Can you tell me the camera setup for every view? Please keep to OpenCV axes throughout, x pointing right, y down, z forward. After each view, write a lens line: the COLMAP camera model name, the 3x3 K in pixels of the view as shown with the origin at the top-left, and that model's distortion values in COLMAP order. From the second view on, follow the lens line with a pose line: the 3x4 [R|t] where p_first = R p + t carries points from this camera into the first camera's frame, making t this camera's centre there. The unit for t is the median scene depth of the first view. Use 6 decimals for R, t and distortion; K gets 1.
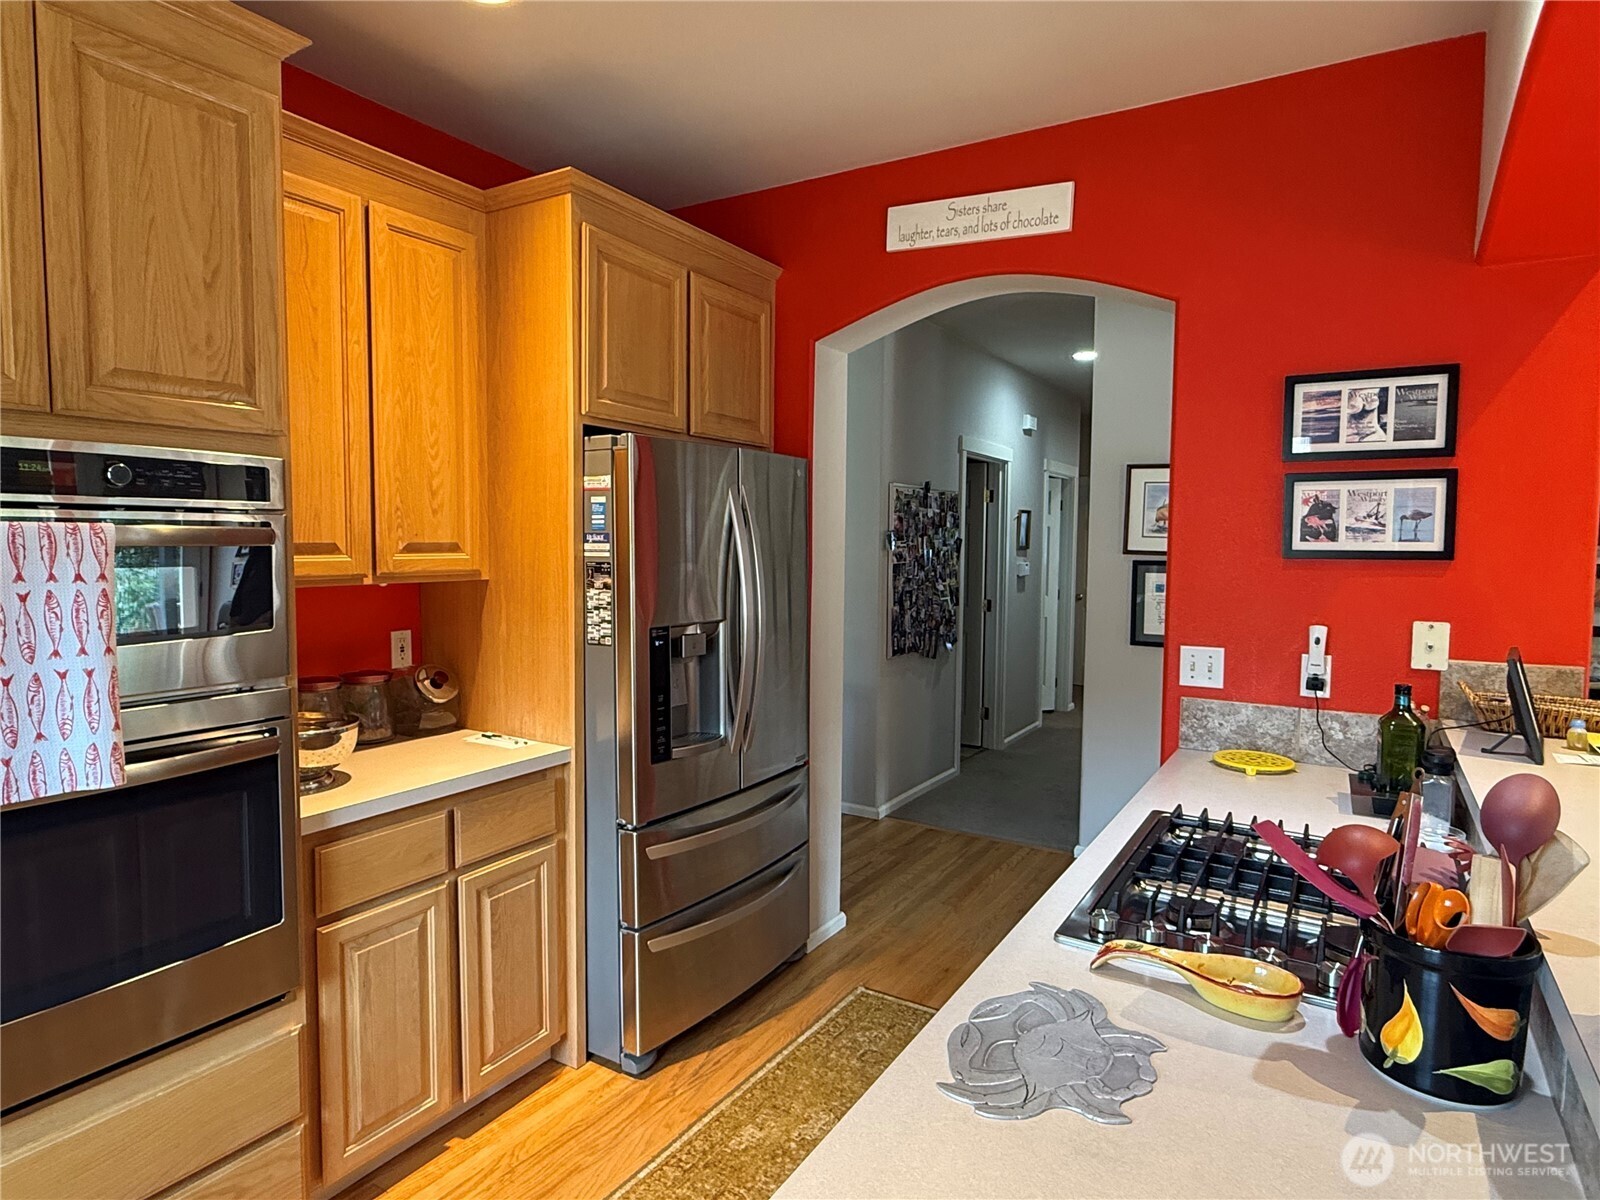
lens RADIAL K [[932.8, 0, 811.9], [0, 932.8, 595.7], [0, 0, 1]] dist [-0.004835, 0.007134]
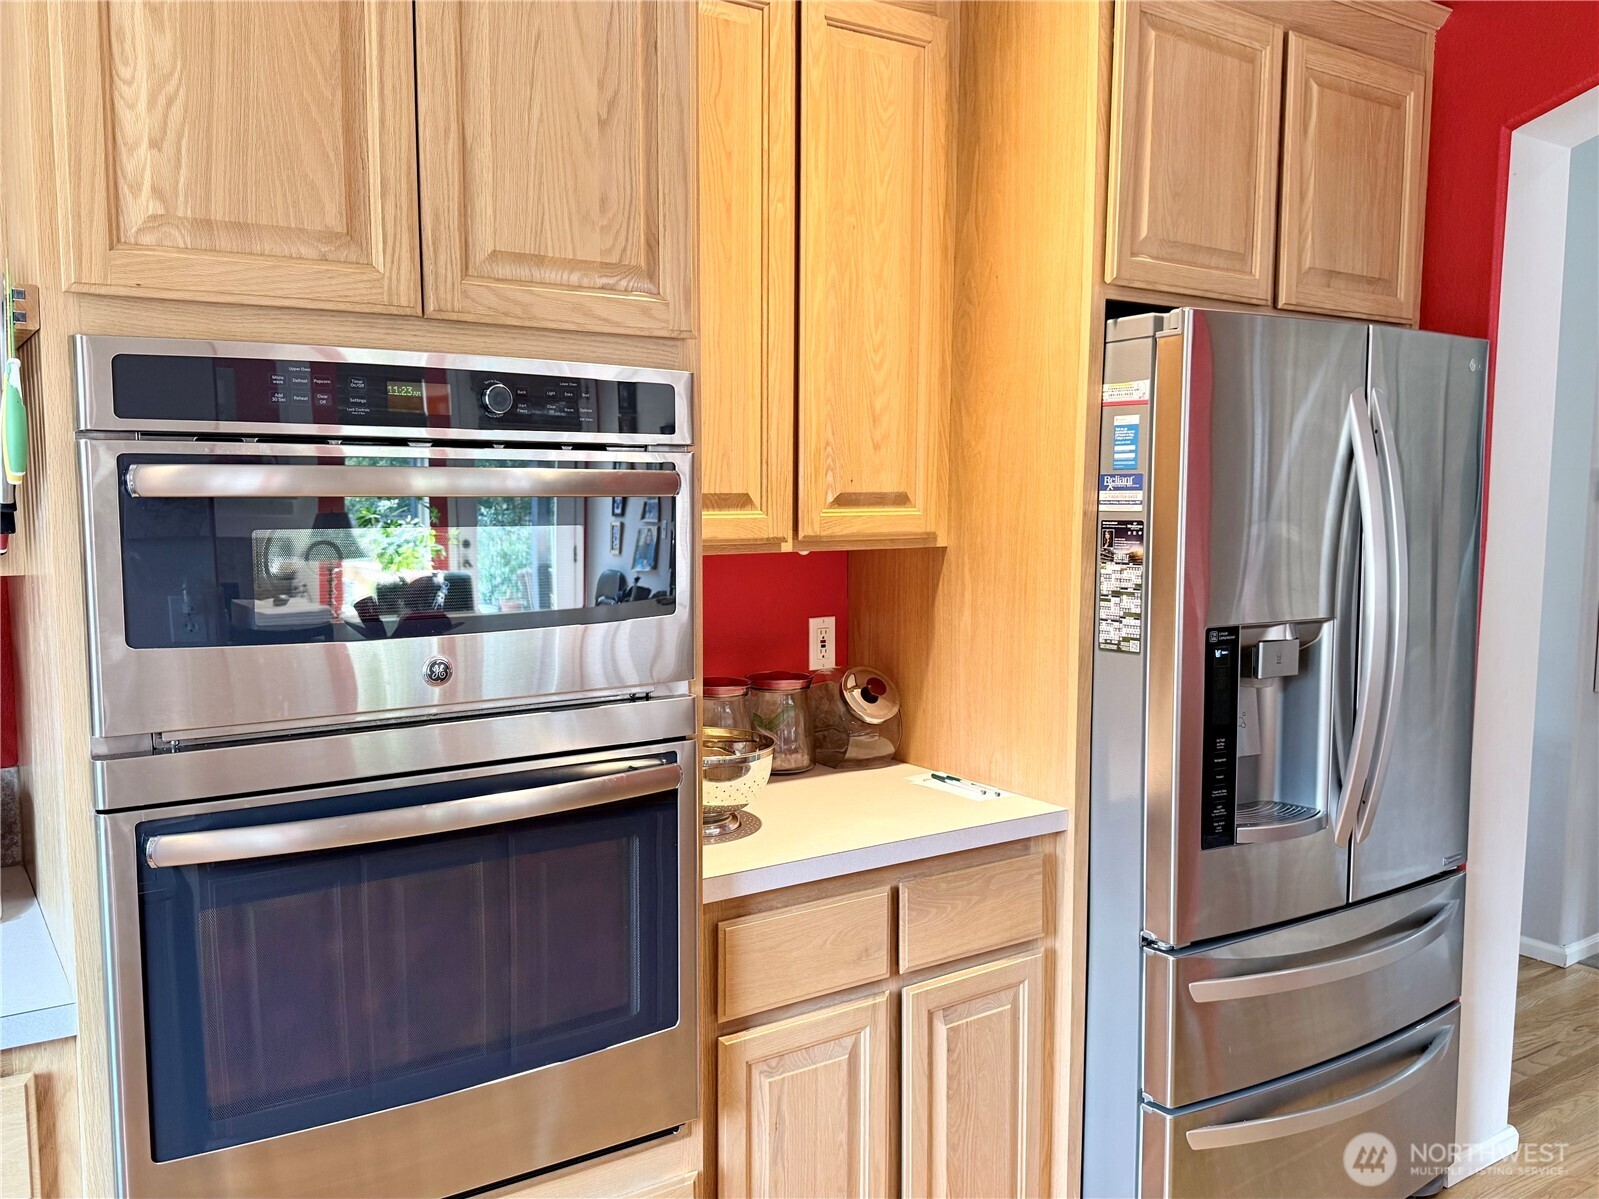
lens RADIAL K [[1322.3, 0, 789.9], [0, 1322.3, 605.7], [0, 0, 1]] dist [0.078903, -0.076095]
pose [[0.913853, 0.029165, -0.404997, -0.069779], [-0.018021, 0.999347, 0.031304, -0.002634], [0.405645, -0.021309, 0.913782, 0.089510]]
